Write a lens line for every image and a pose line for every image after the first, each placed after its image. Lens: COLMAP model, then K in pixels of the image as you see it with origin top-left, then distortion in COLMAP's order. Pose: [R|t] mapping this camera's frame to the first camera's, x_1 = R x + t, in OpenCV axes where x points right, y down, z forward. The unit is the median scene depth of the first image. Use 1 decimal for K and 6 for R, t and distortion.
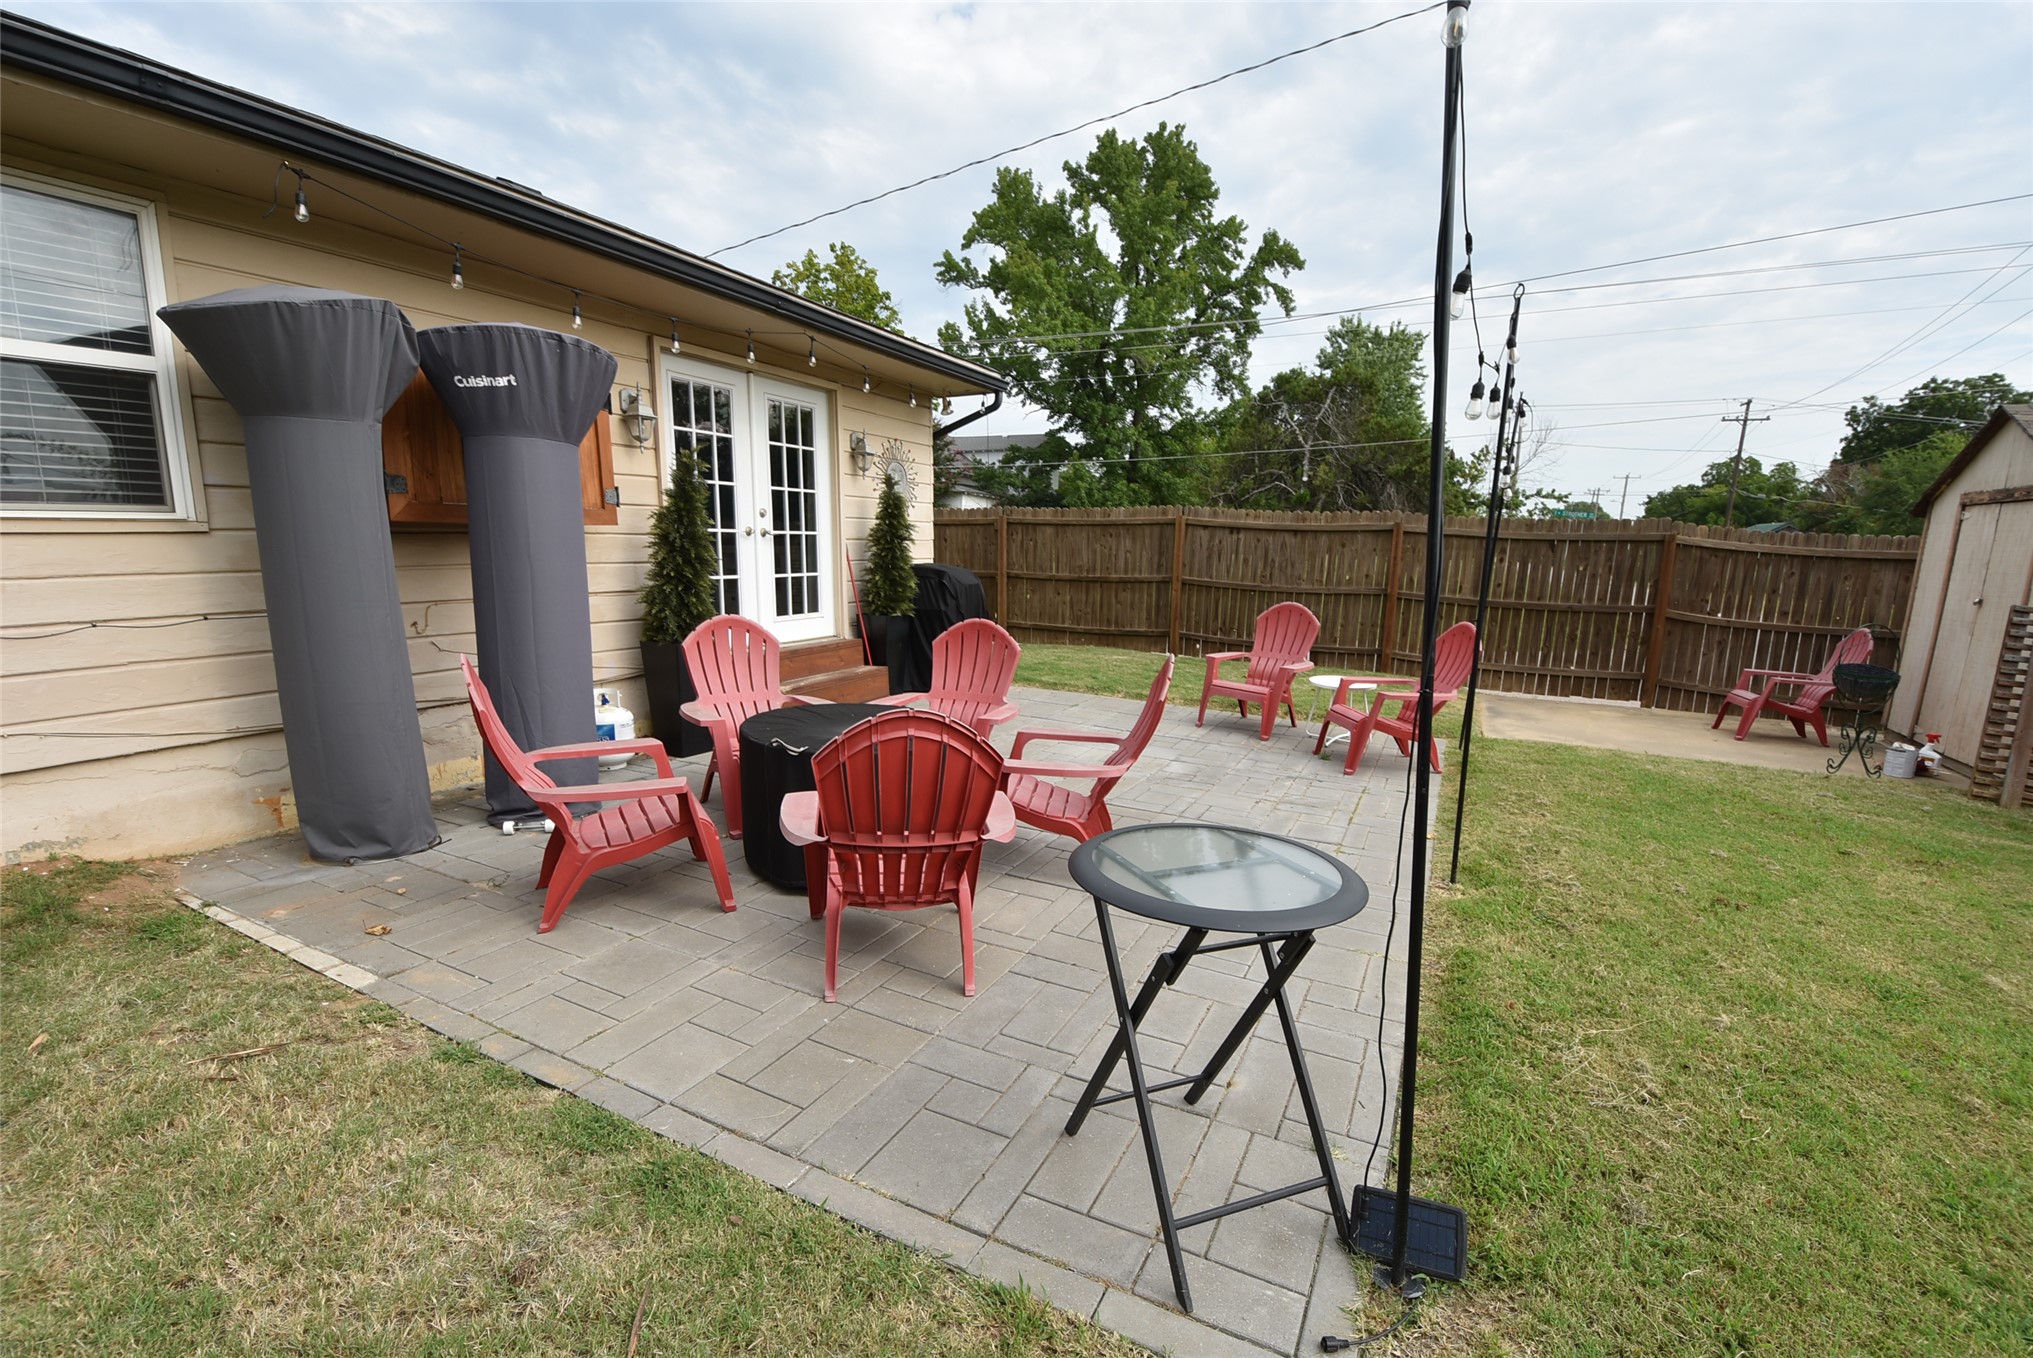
lens RADIAL K [[905.8, 0, 1009.6], [0, 905.8, 707.5], [0, 0, 1]] dist [0.010498, -0.021782]
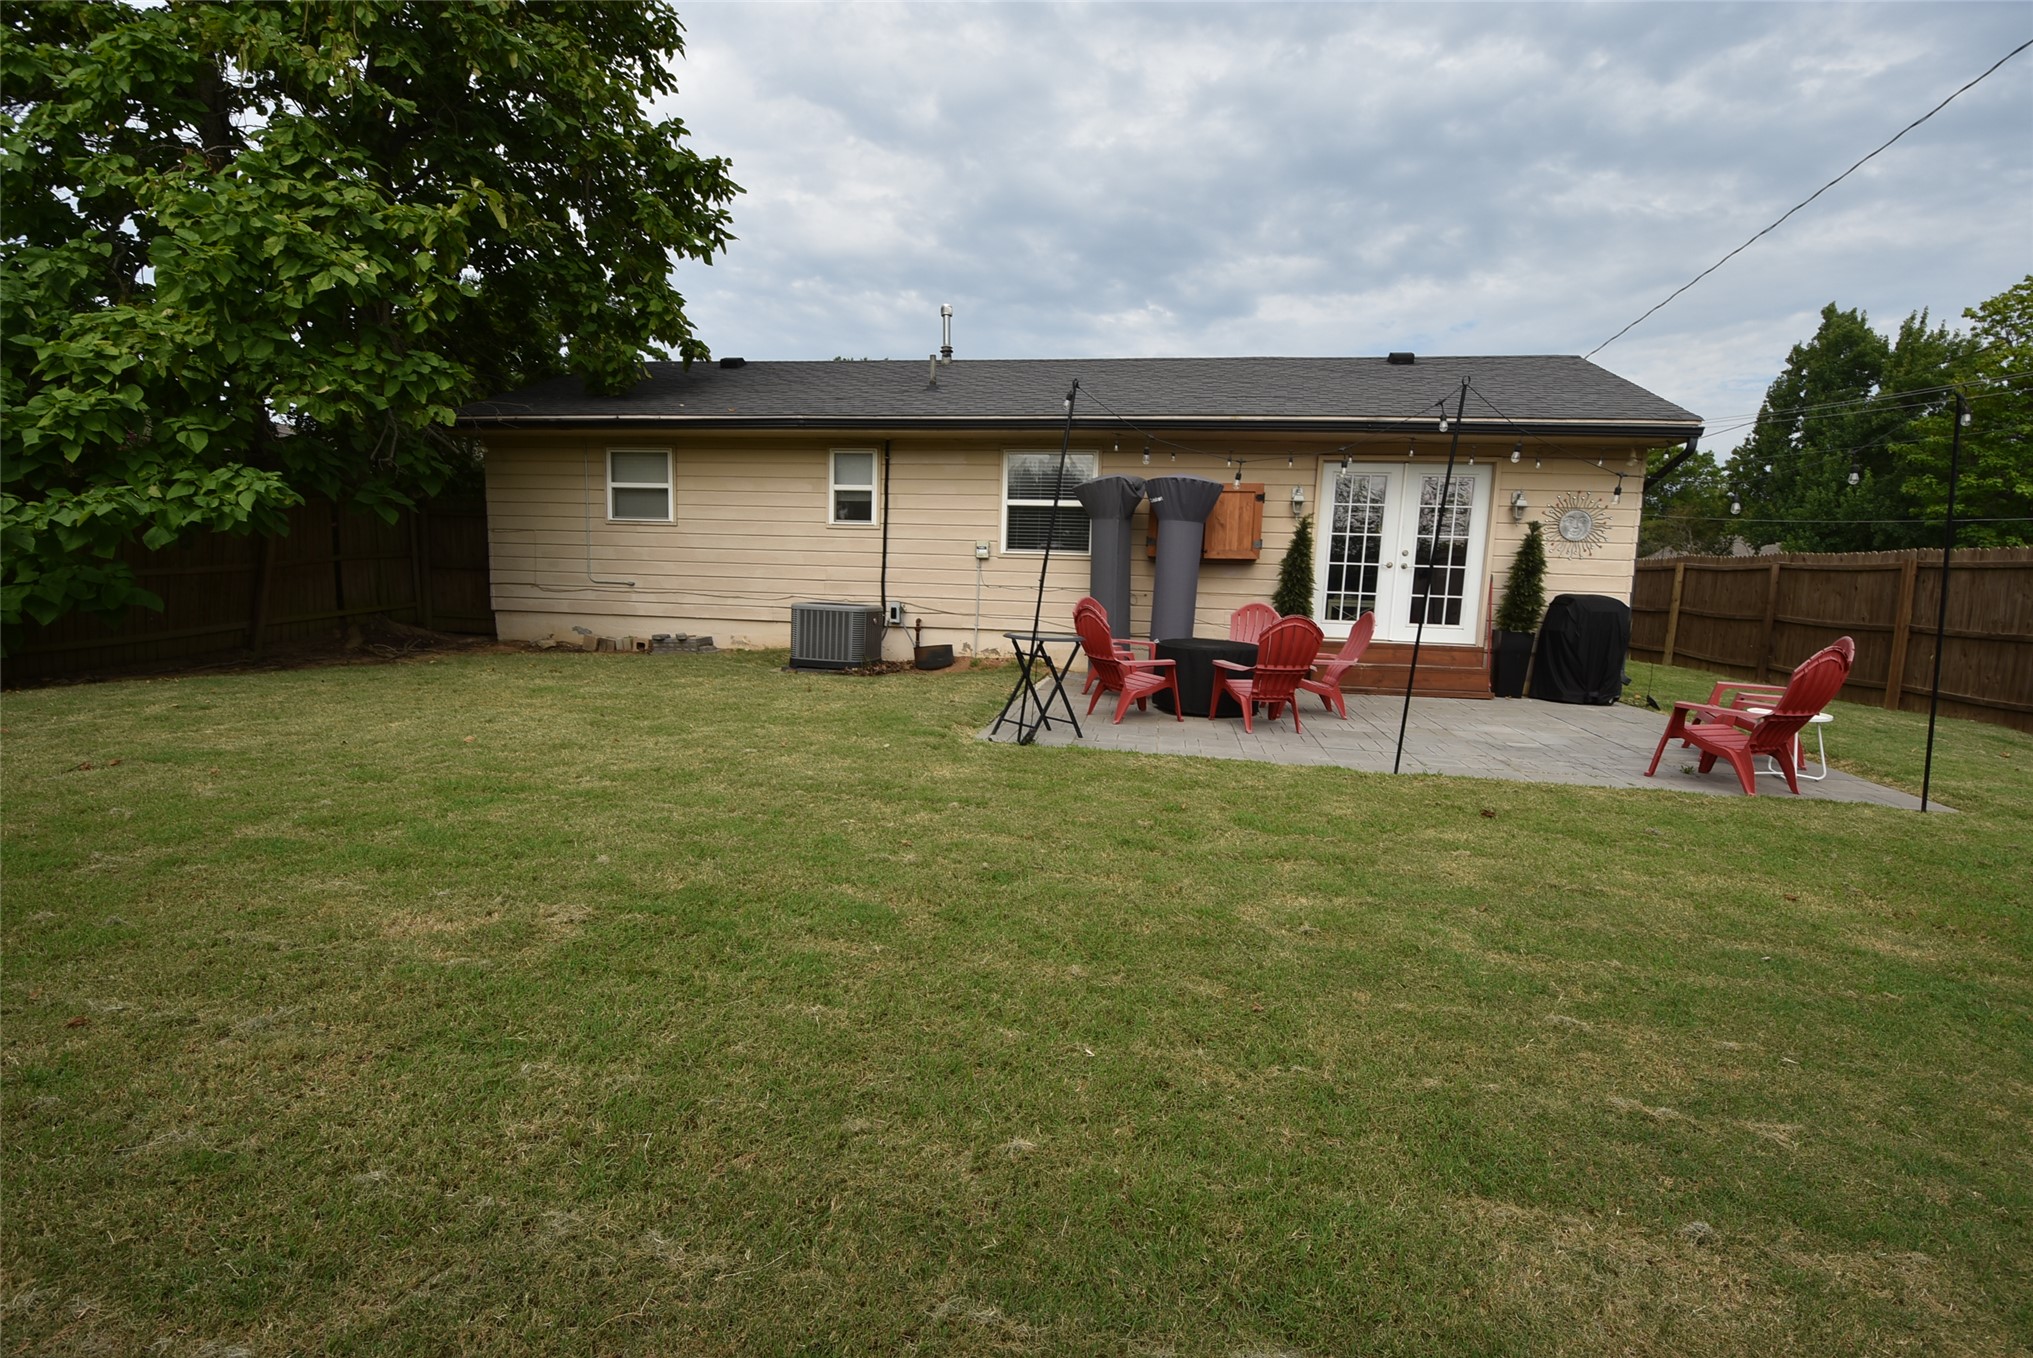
lens RADIAL K [[905.8, 0, 1009.6], [0, 905.8, 707.5], [0, 0, 1]] dist [0.010498, -0.021782]
pose [[0.297126, 0.131243, -0.945776, 0.149465], [-0.202298, 0.976675, 0.071977, 0.009161], [0.933162, 0.169943, 0.316746, -0.007543]]
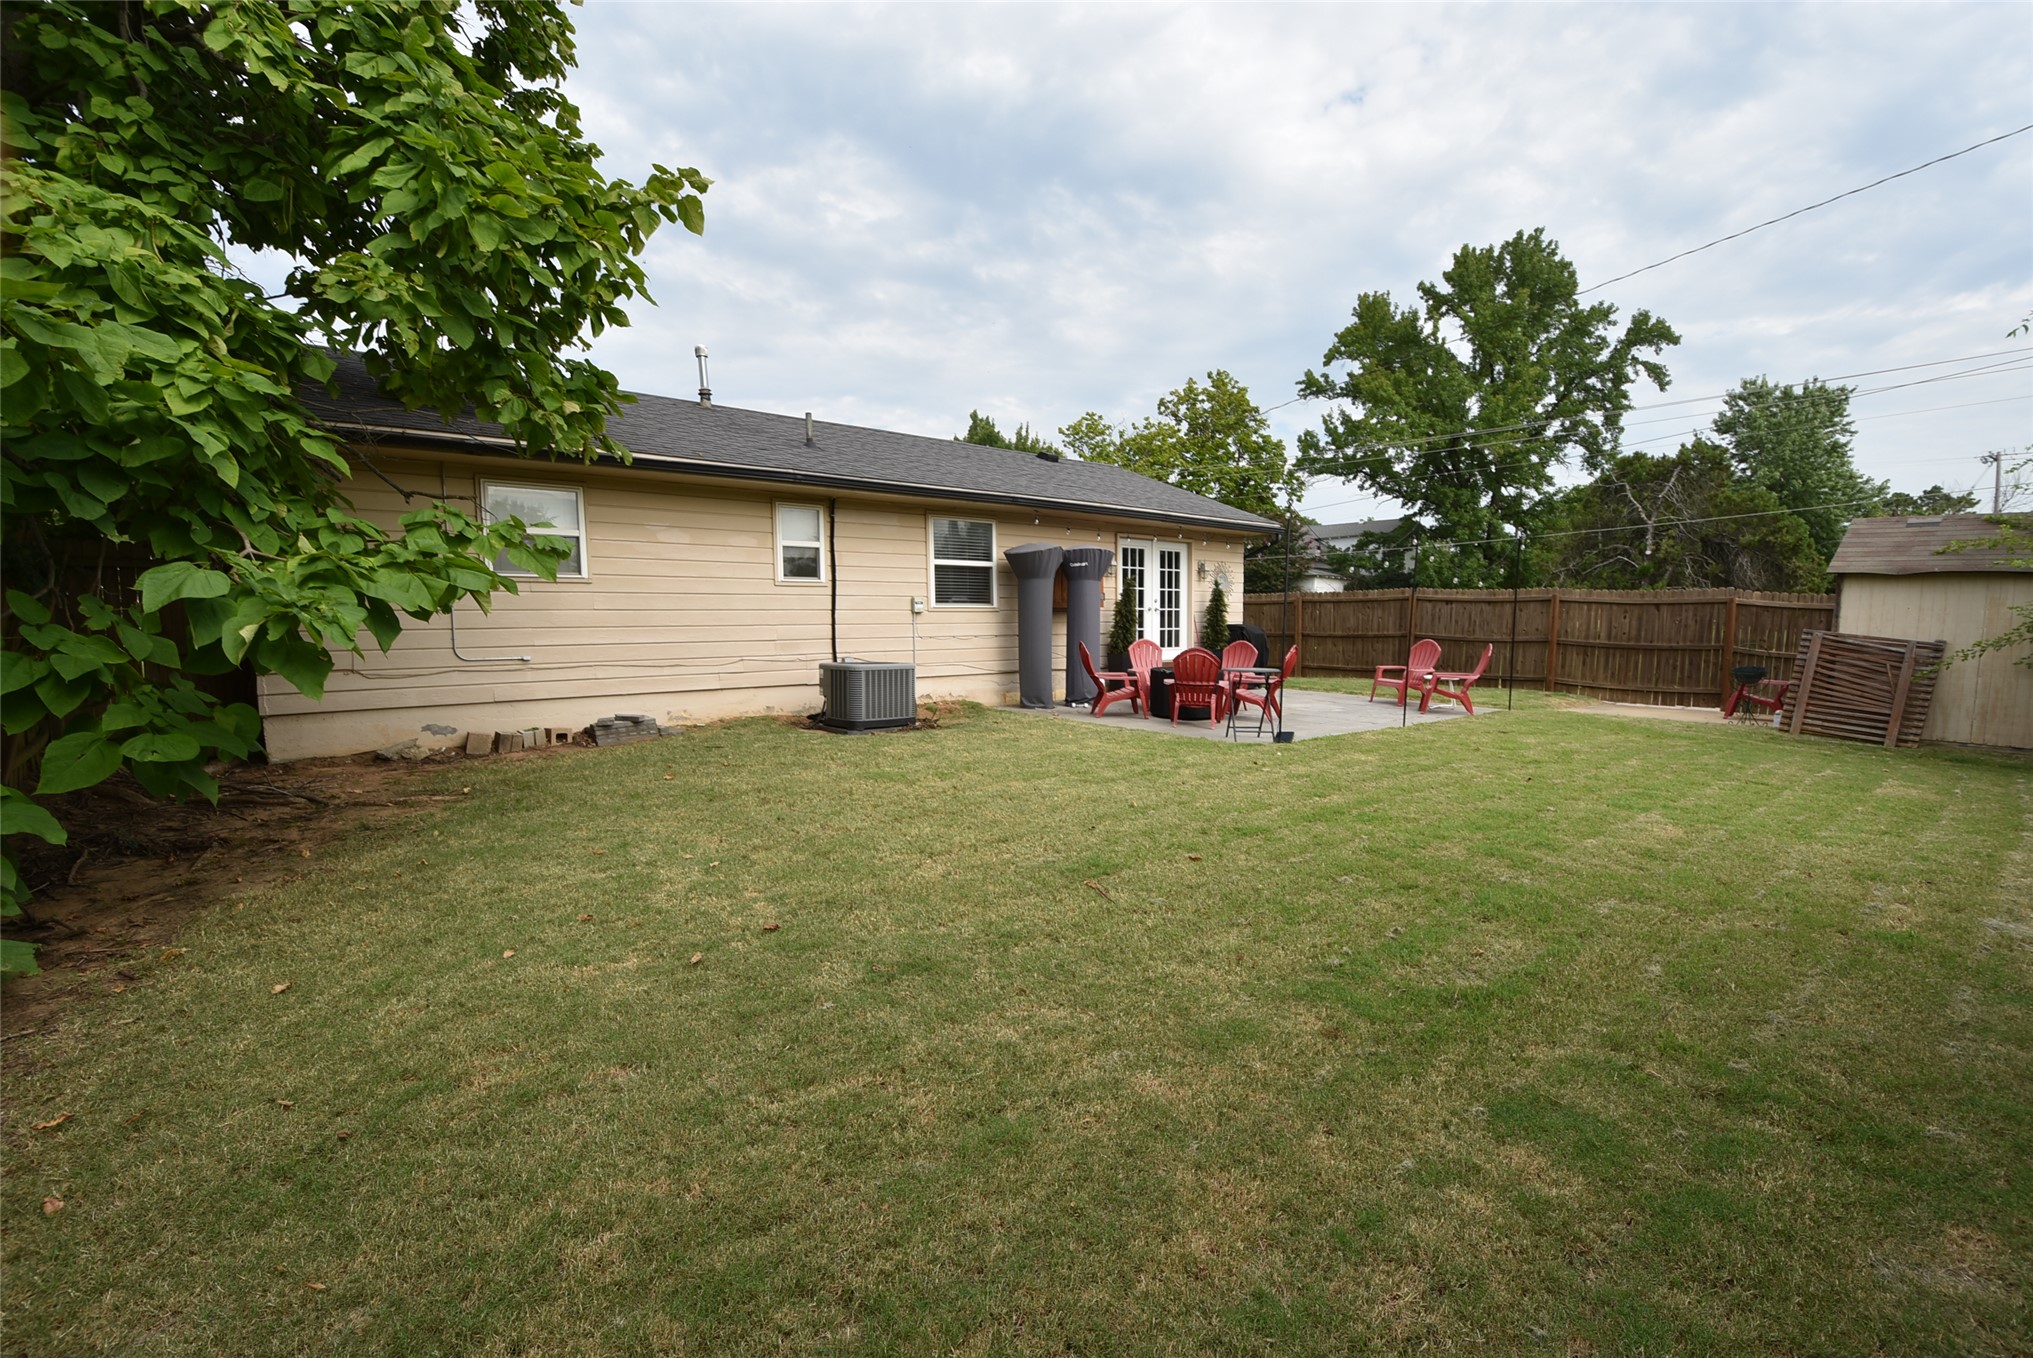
lens RADIAL K [[905.8, 0, 1009.6], [0, 905.8, 707.5], [0, 0, 1]] dist [0.010498, -0.021782]
pose [[0.920661, 0.018562, -0.389920, 0.040386], [-0.053055, 0.995550, -0.077877, 0.035745], [0.386740, 0.092386, 0.917550, -0.173138]]
